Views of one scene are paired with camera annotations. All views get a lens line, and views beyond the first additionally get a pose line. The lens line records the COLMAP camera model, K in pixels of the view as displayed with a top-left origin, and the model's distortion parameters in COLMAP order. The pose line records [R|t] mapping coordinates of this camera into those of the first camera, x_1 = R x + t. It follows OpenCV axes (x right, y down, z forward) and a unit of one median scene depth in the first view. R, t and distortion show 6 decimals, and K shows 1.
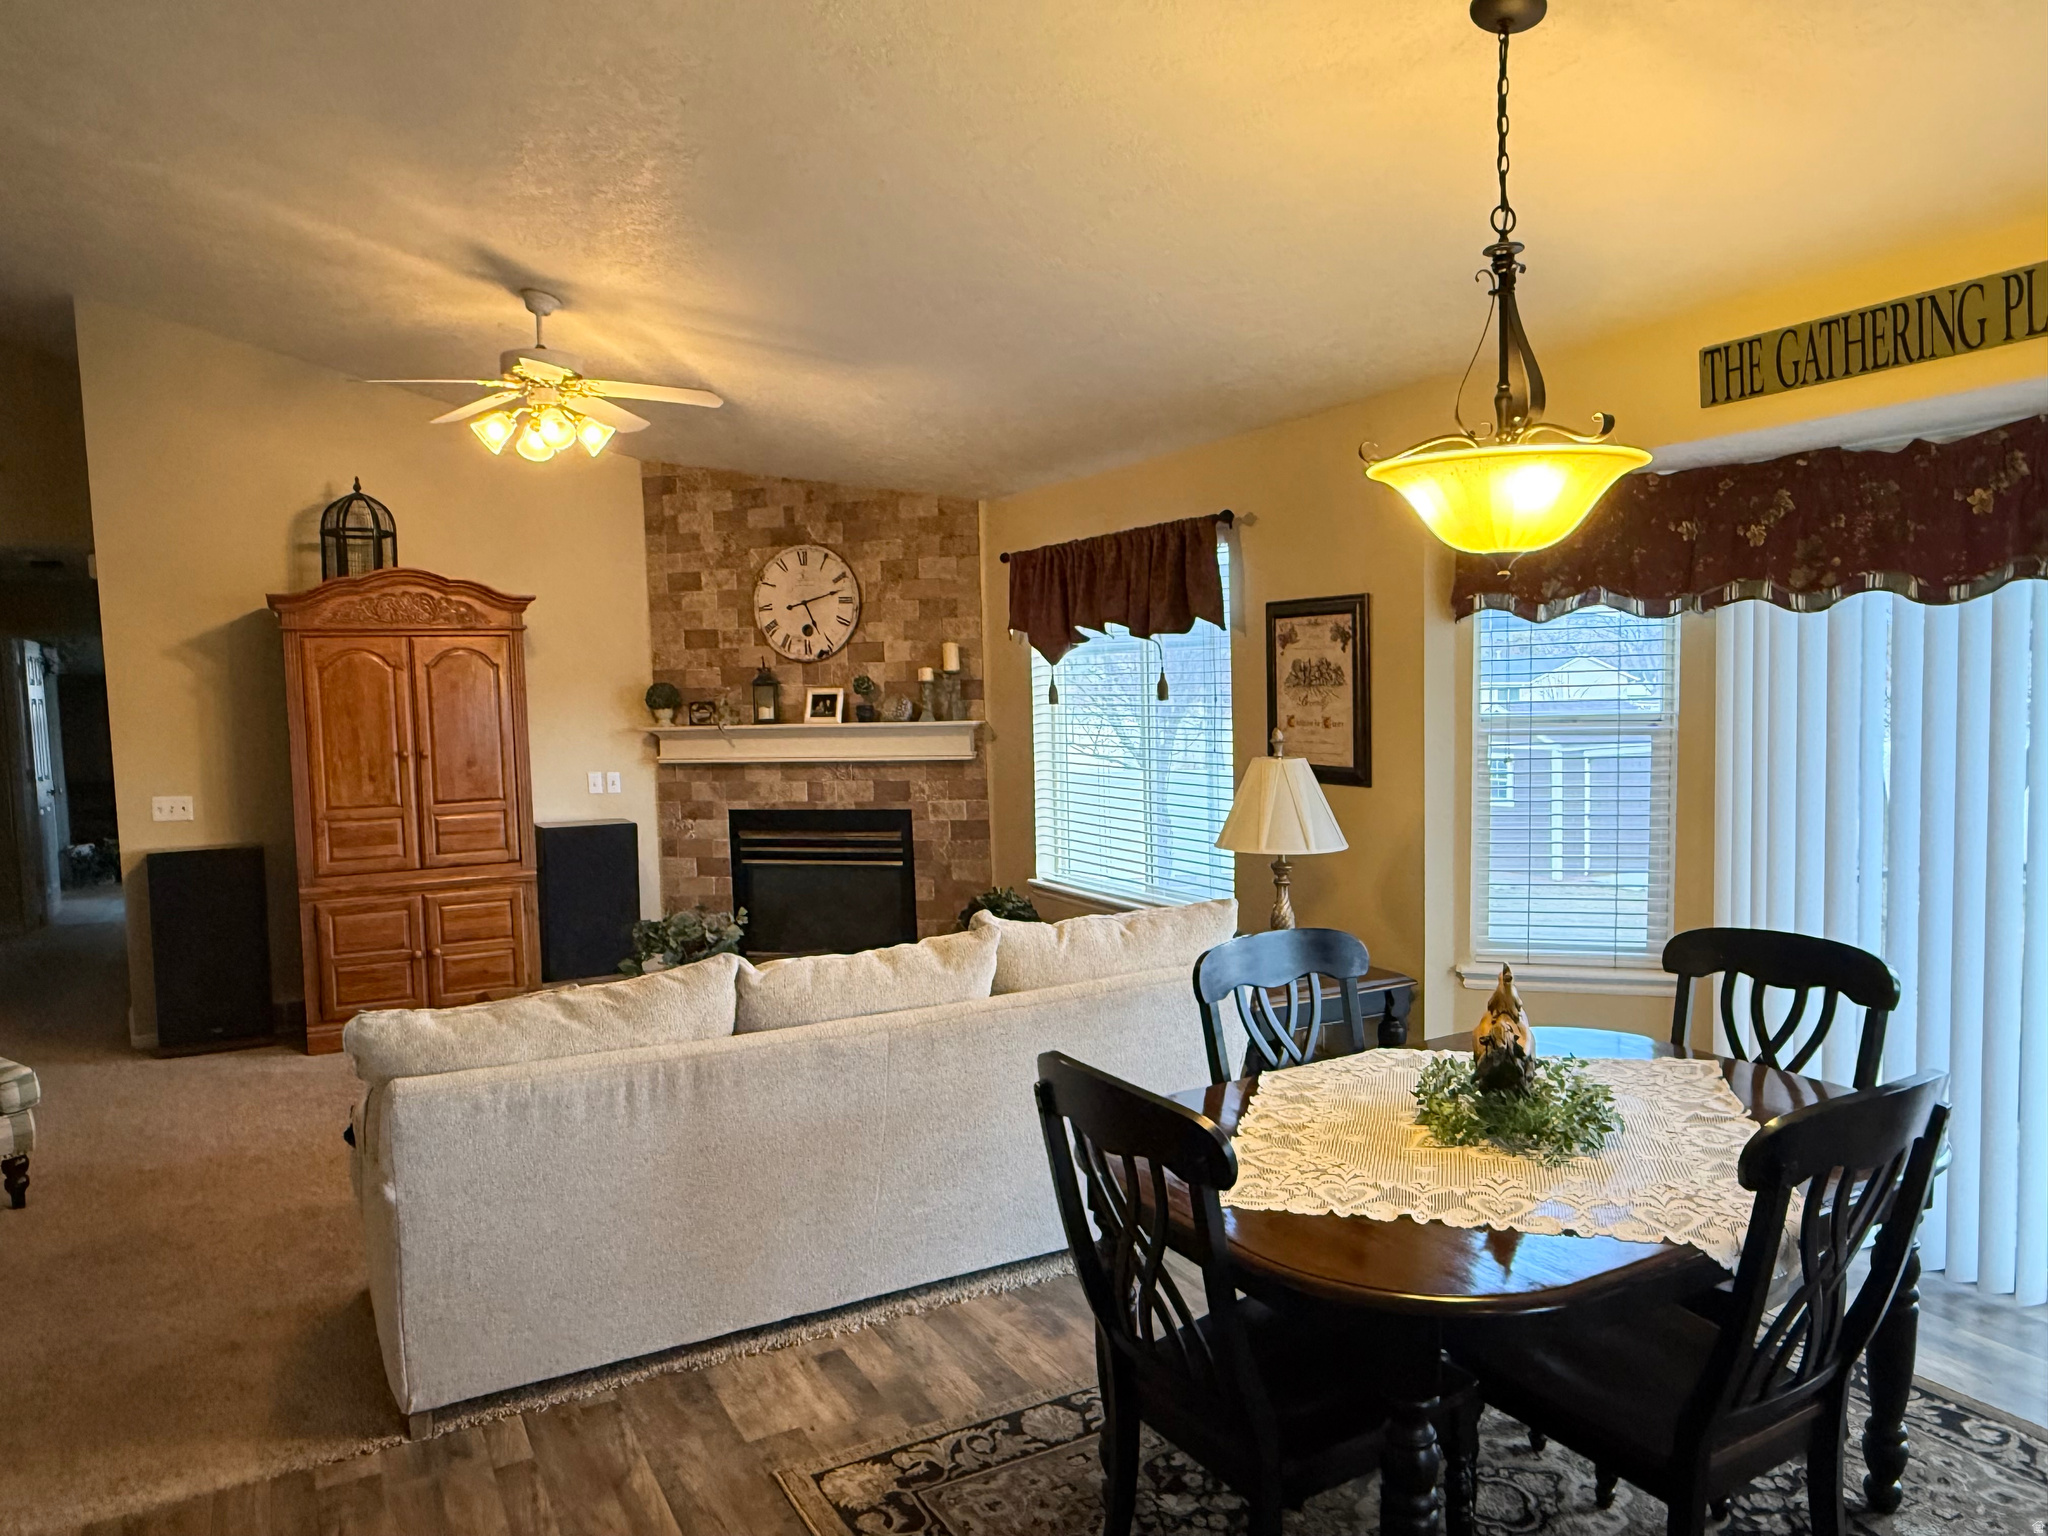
lens RADIAL K [[1372.2, 0, 1014.0], [0, 1372.2, 785.0], [0, 0, 1]] dist [-0.008859, -0.002646]
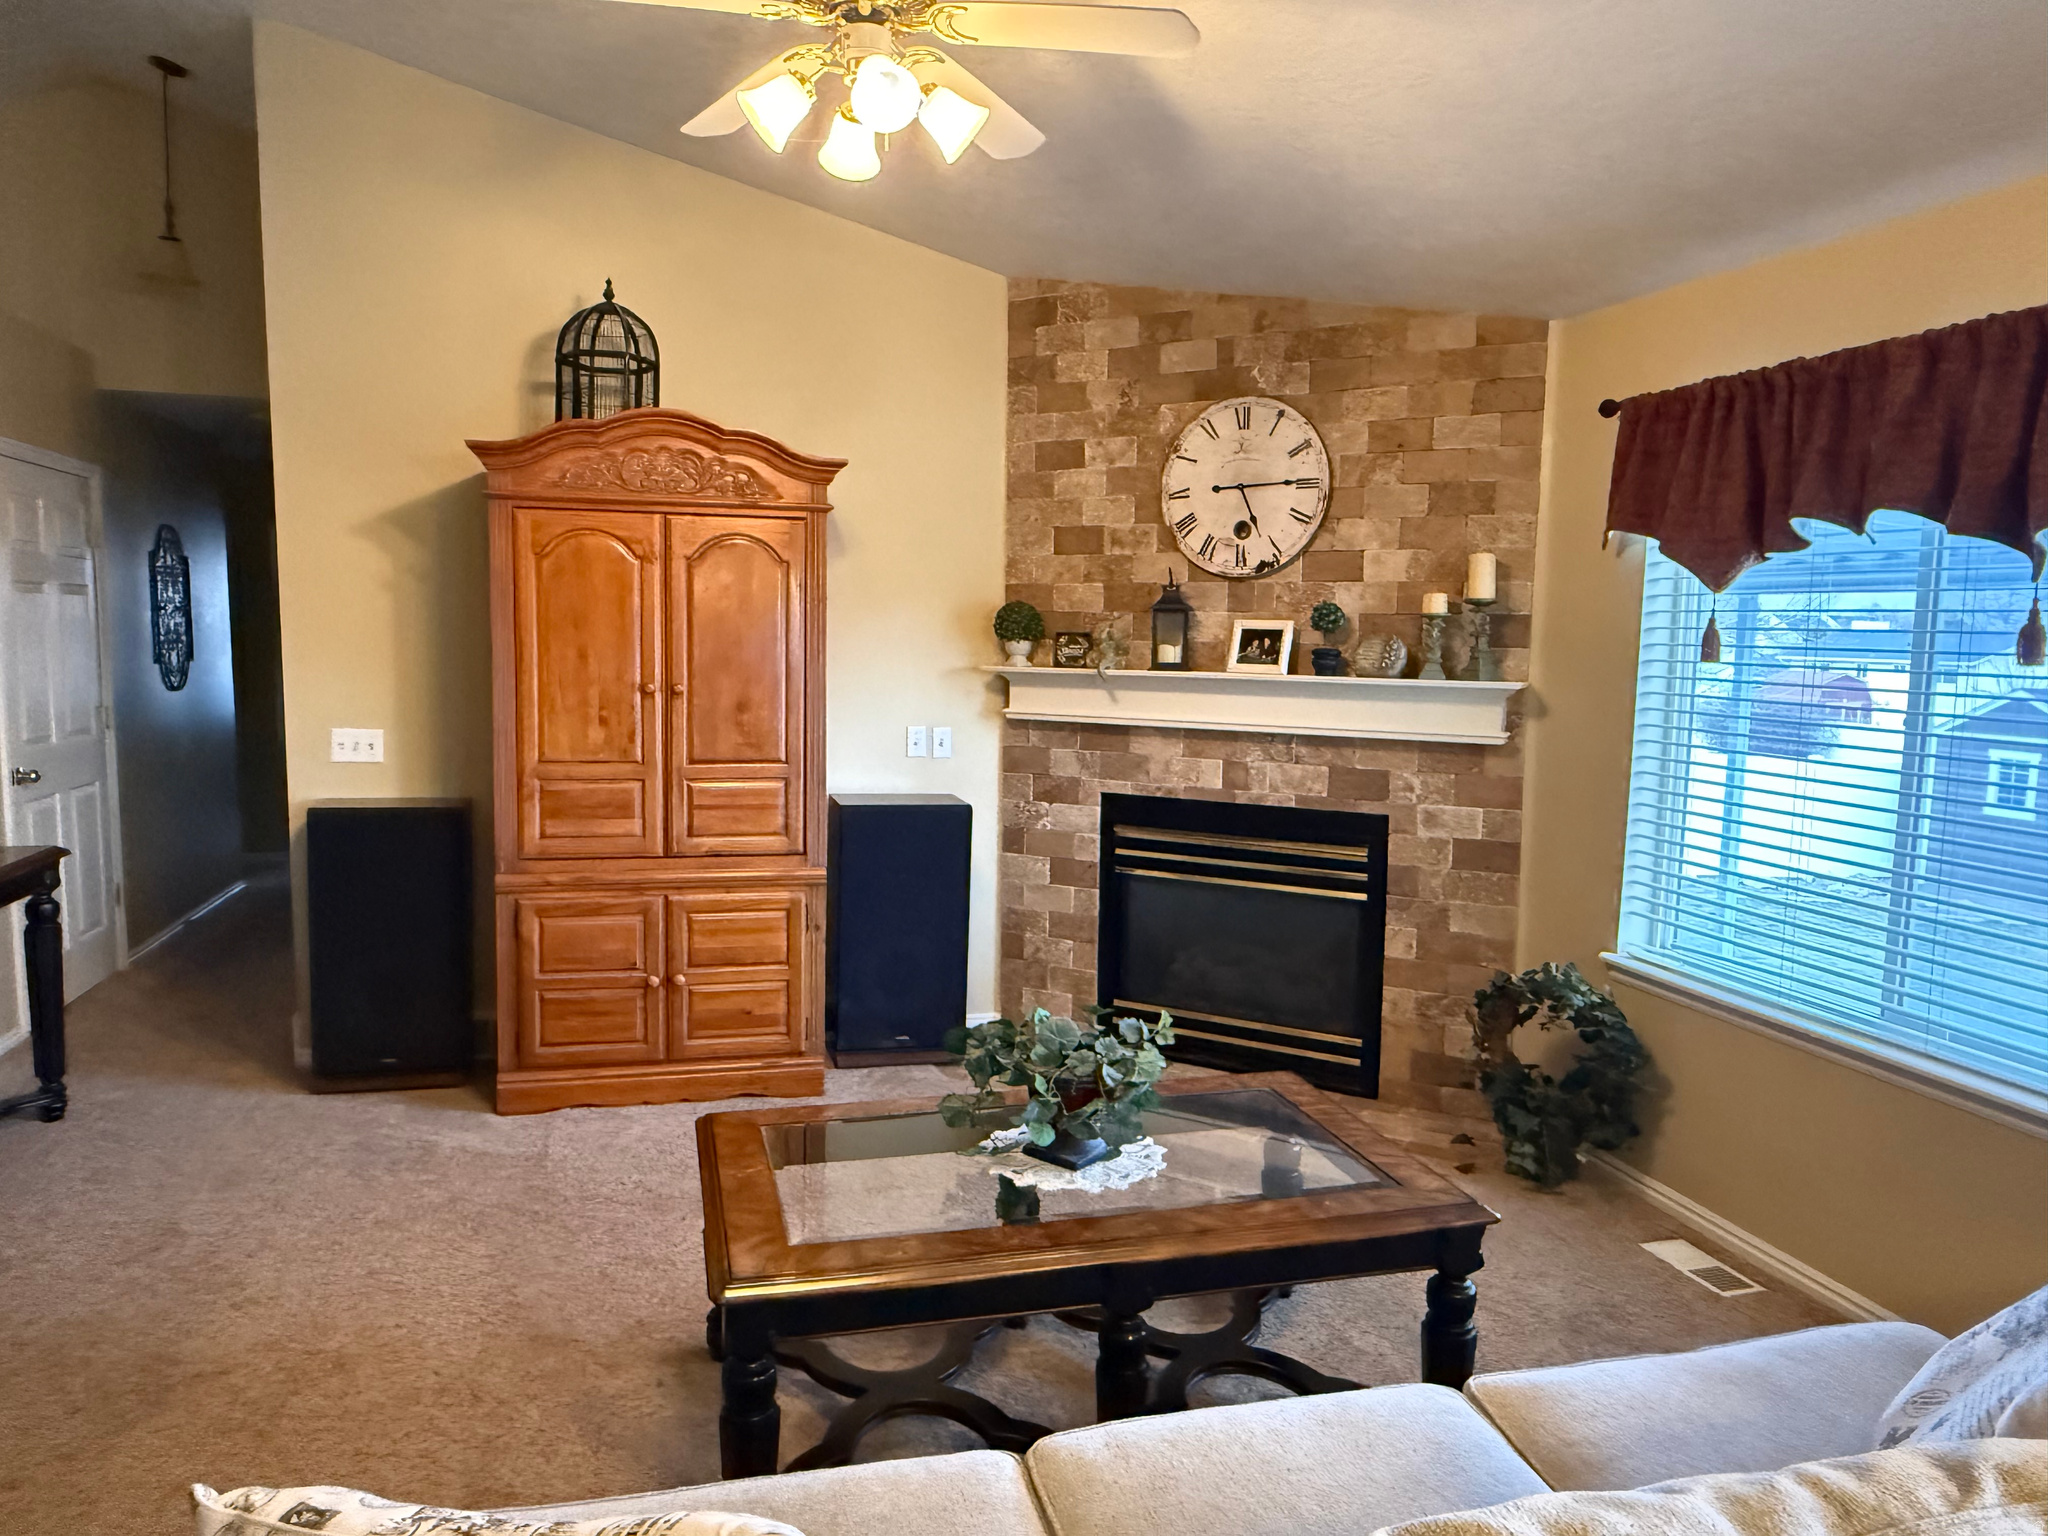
lens RADIAL K [[1372.2, 0, 1014.0], [0, 1372.2, 785.0], [0, 0, 1]] dist [-0.008859, -0.002646]
pose [[0.972597, 0.069573, -0.221844, -0.104014], [-0.061219, 0.997140, 0.044321, -0.014037], [0.224293, -0.029526, 0.974074, 0.339893]]
